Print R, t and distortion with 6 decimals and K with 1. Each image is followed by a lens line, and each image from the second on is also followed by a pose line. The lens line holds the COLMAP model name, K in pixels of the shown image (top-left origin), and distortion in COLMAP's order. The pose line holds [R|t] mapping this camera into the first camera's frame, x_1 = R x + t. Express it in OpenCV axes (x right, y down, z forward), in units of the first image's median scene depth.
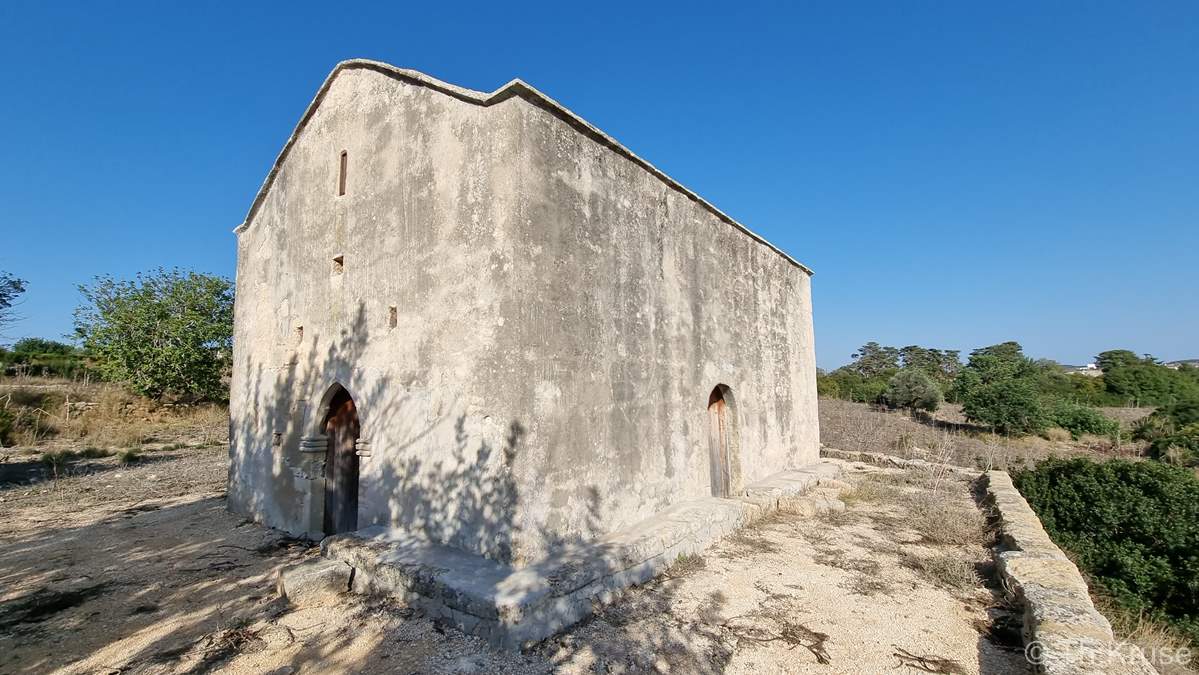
lens RADIAL K [[489.0, 0, 592.4], [0, 489.0, 339.7], [0, 0, 1]] dist [0.000180, 0.000093]
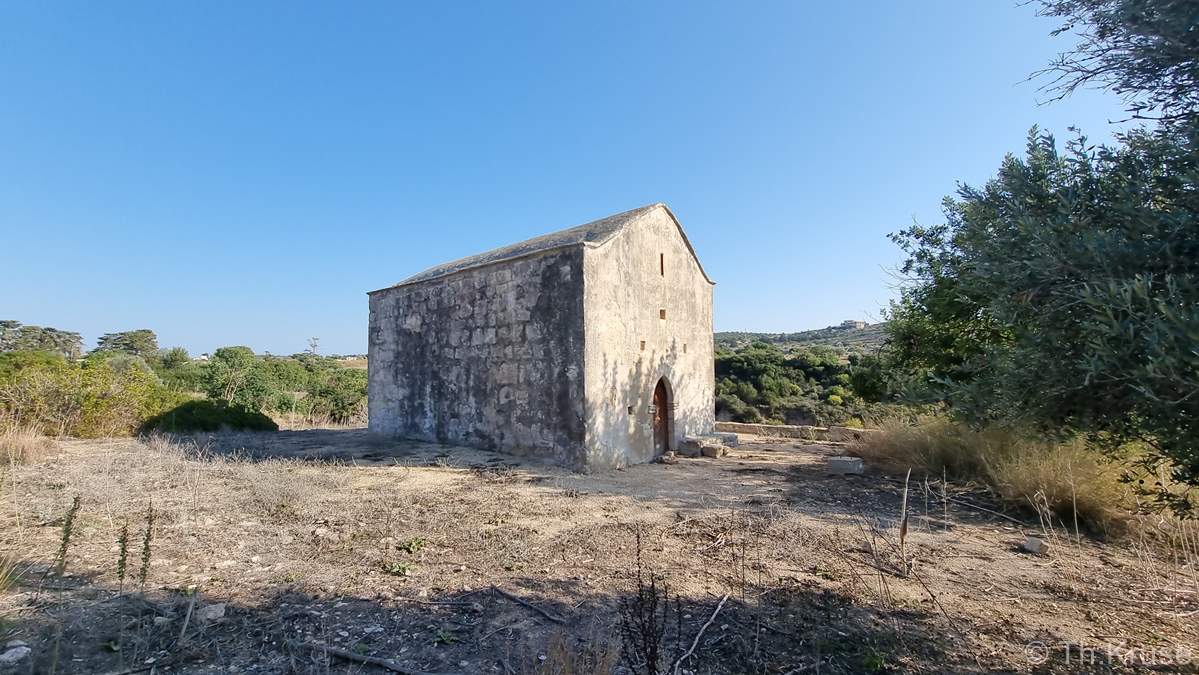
lens RADIAL K [[489.0, 0, 592.4], [0, 489.0, 339.7], [0, 0, 1]] dist [0.000180, 0.000093]
pose [[0.053750, 0.084496, 0.994973, -2.266801], [-0.108174, 0.991042, -0.078319, 0.117249], [-0.992678, -0.103420, 0.062409, 1.069994]]
